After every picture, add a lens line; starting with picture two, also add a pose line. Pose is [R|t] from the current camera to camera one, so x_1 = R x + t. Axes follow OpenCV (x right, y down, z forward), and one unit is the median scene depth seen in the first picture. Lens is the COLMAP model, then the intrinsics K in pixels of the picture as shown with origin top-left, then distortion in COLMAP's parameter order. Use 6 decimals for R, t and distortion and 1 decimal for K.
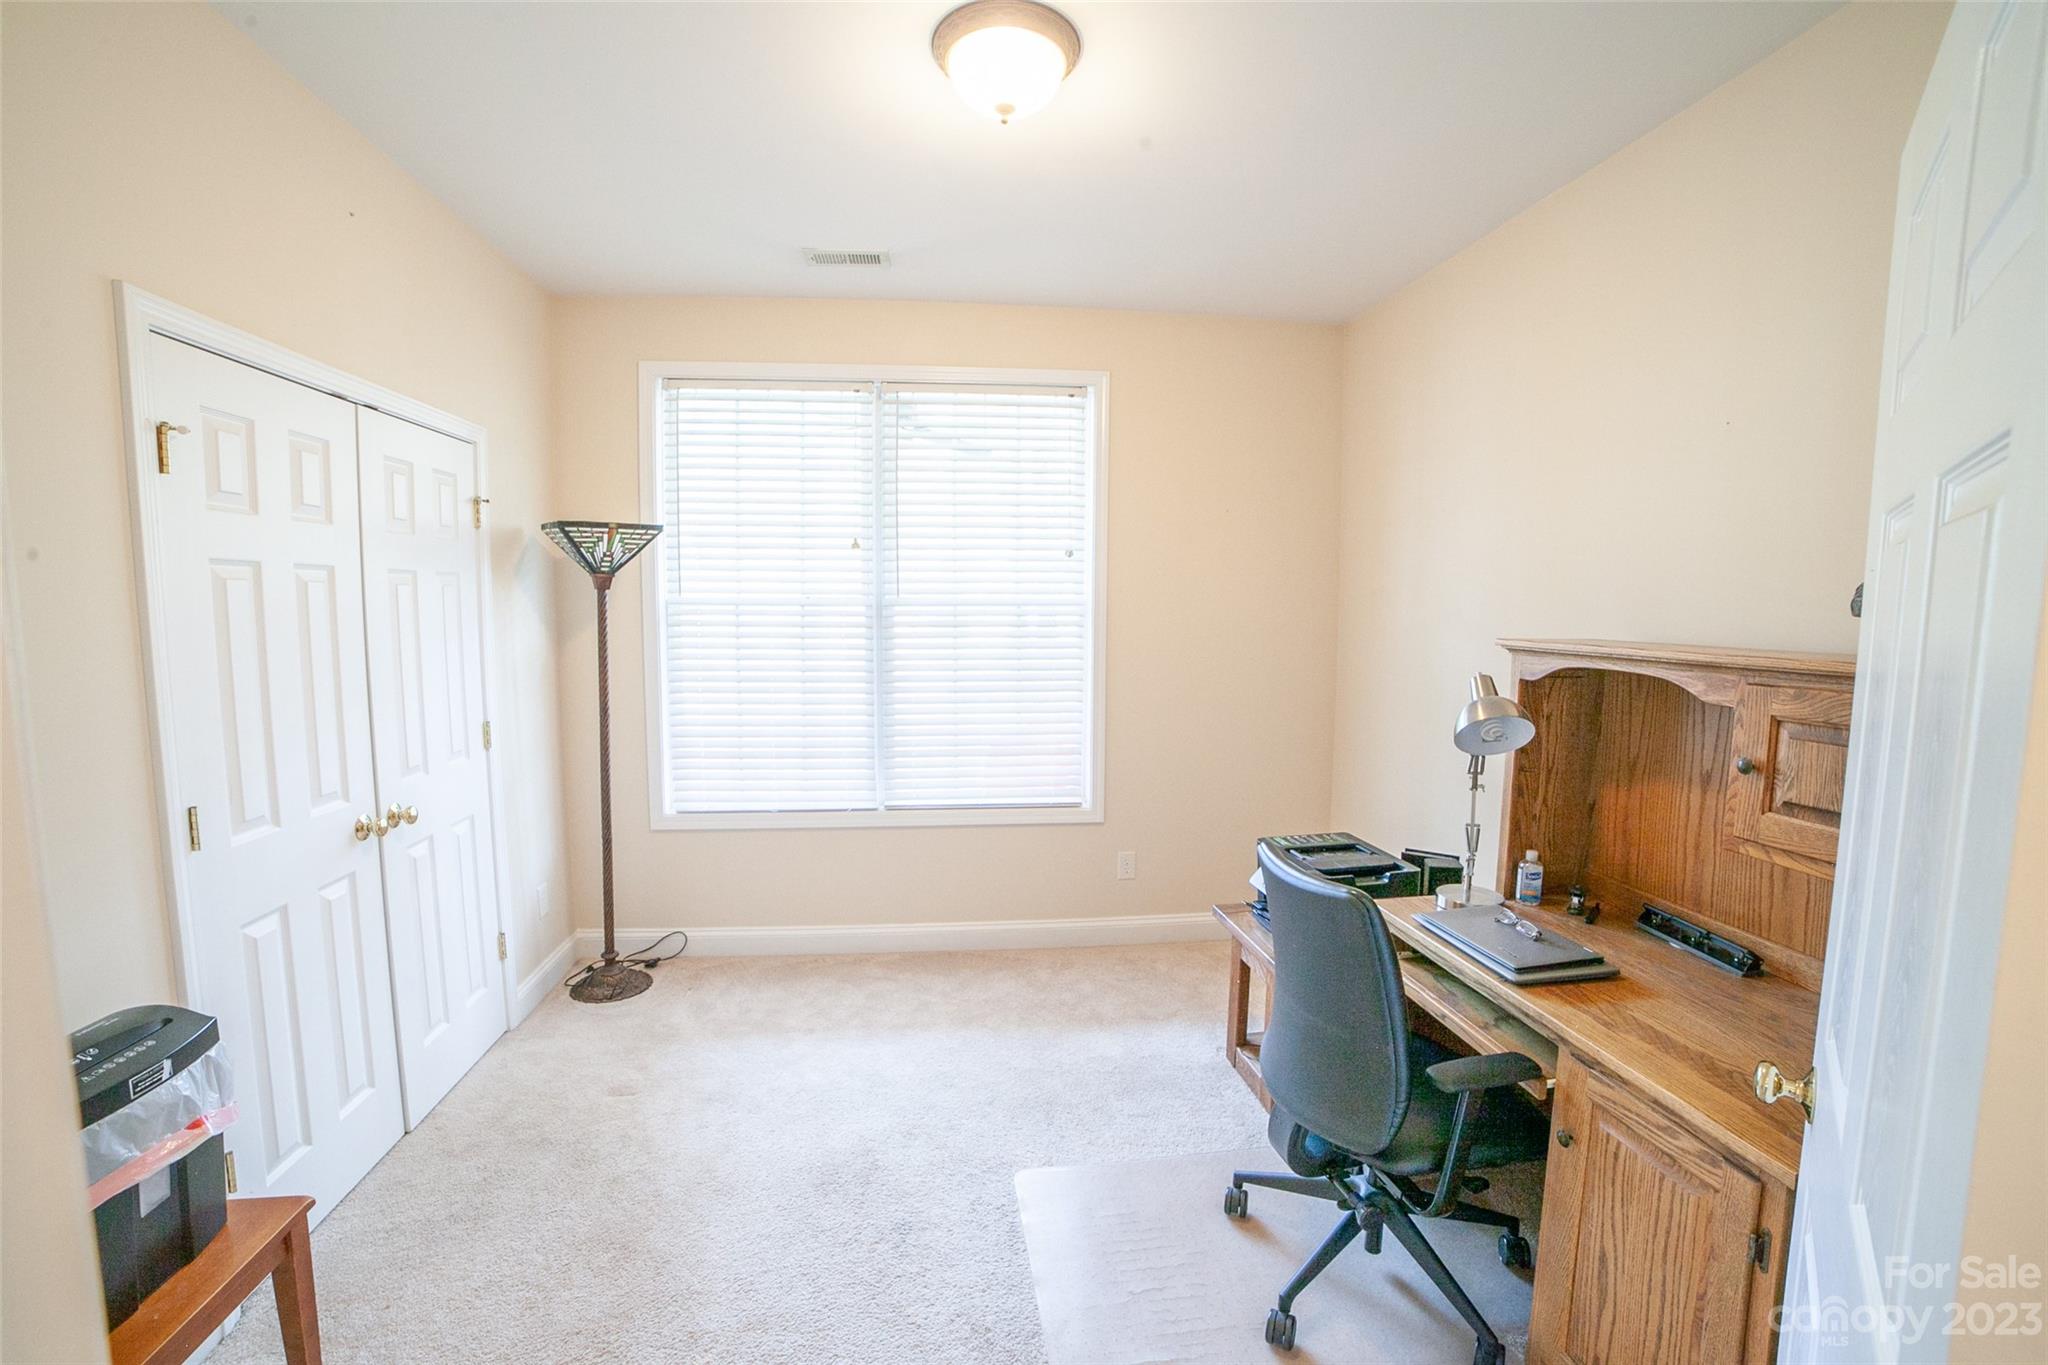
lens RADIAL K [[816.1, 0, 1022.4], [0, 816.1, 691.0], [0, 0, 1]] dist [-0.120927, 0.038698]
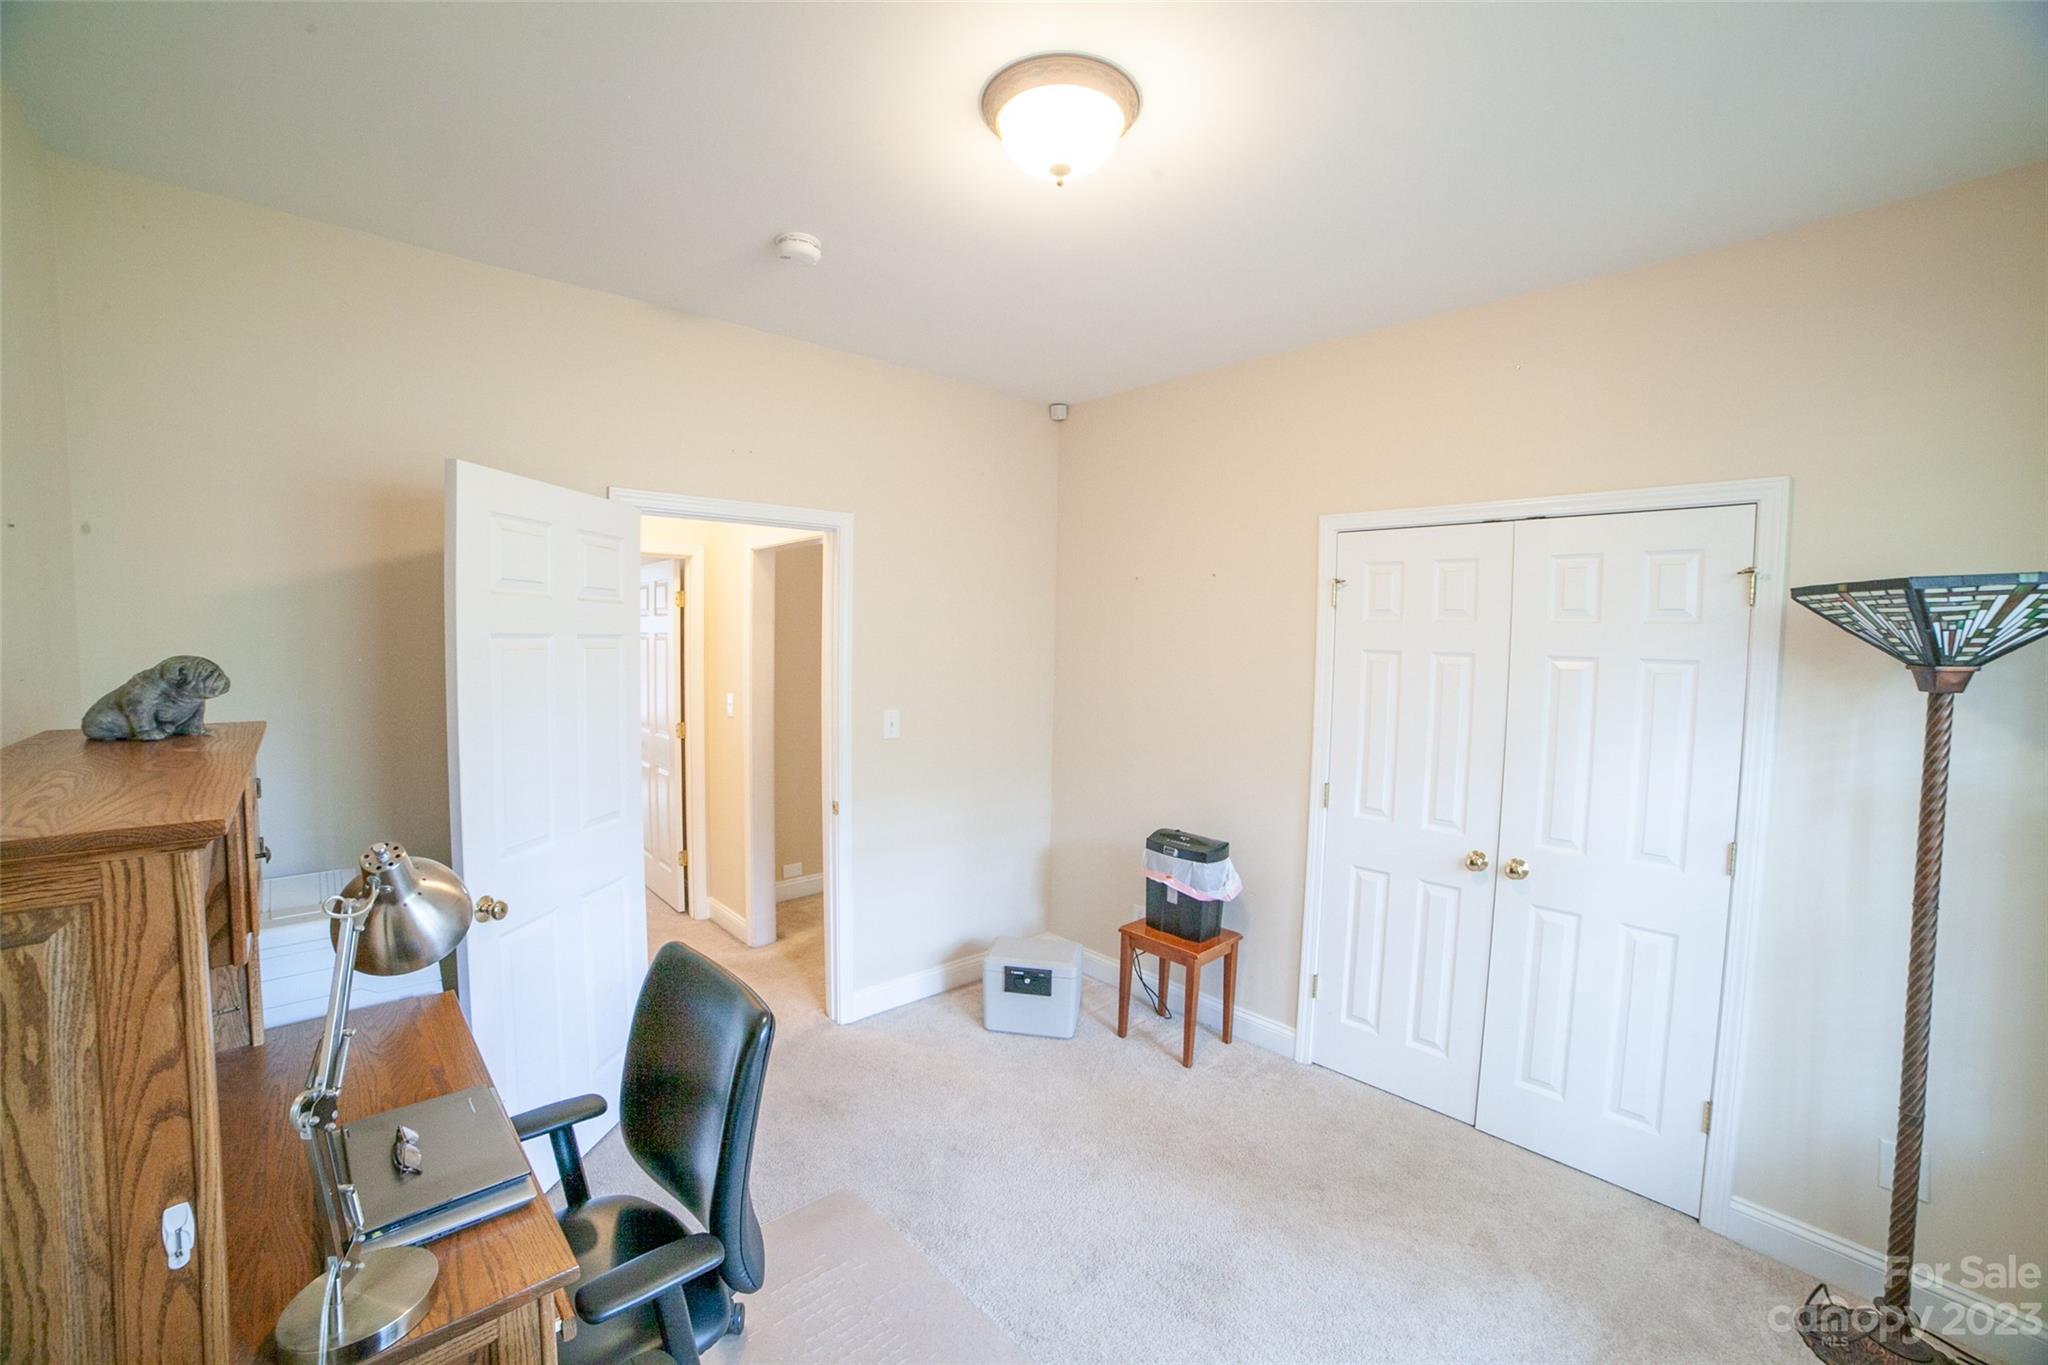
lens RADIAL K [[816.1, 0, 1022.4], [0, 816.1, 691.0], [0, 0, 1]] dist [-0.120927, 0.038698]
pose [[-0.811970, 0.021221, -0.583313, 0.504706], [-0.083989, 0.984692, 0.152735, -0.238722], [0.577625, 0.173009, -0.797758, 1.603351]]
